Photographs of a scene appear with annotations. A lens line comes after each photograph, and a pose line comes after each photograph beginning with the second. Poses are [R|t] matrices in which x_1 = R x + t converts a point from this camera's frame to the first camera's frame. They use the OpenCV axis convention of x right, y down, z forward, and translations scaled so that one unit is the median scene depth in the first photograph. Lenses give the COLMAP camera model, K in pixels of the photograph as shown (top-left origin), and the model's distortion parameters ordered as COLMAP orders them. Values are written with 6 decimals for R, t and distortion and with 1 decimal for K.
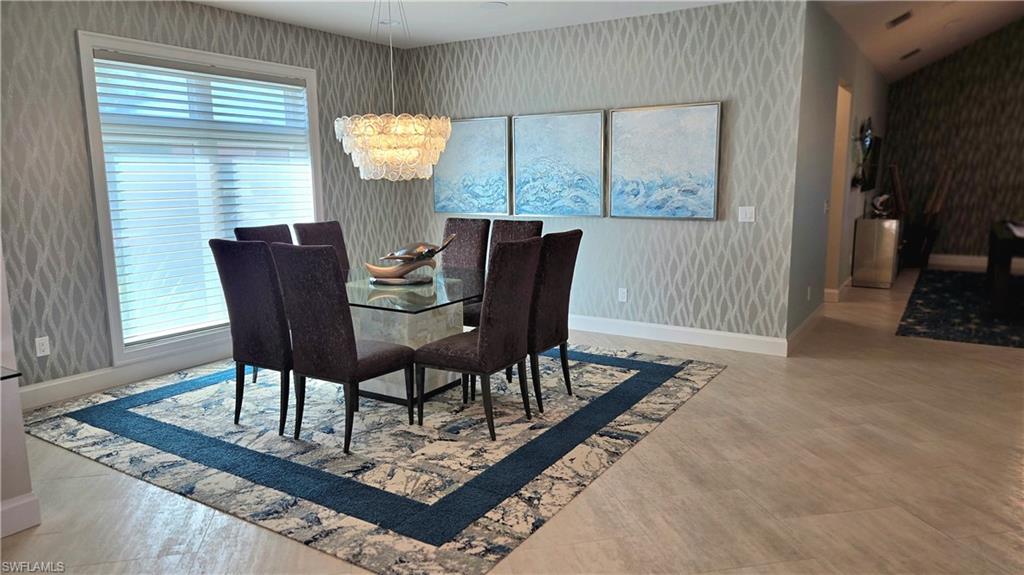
lens RADIAL K [[677.1, 0, 499.9], [0, 677.1, 280.5], [0, 0, 1]] dist [0.099330, -0.097624]
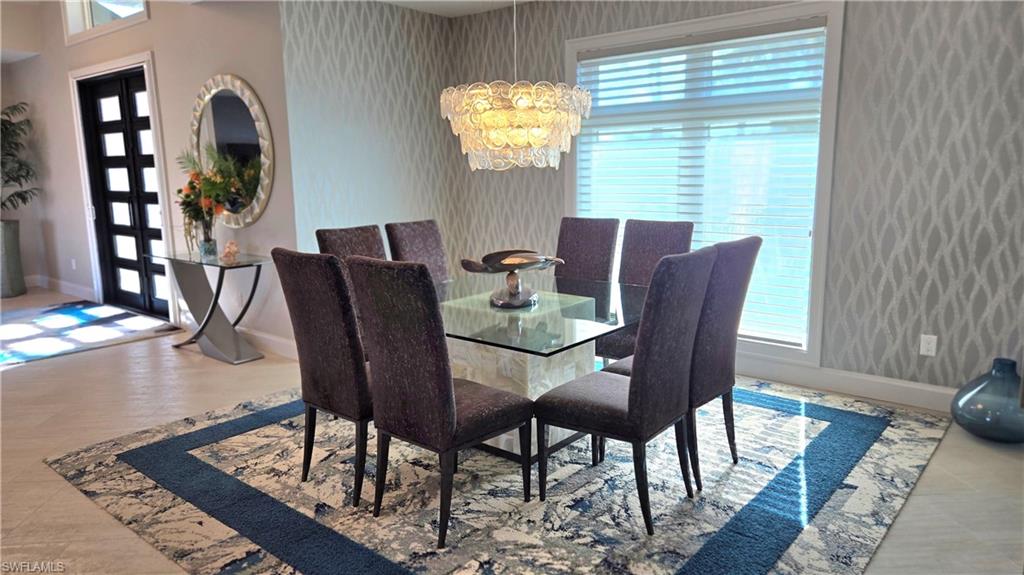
lens RADIAL K [[677.1, 0, 499.9], [0, 677.1, 280.5], [0, 0, 1]] dist [0.099330, -0.097624]
pose [[-0.119153, 0.172674, -0.977745, 0.753985], [-0.138052, 0.972314, 0.188539, -0.201086], [0.983232, 0.157444, -0.092016, 1.284581]]
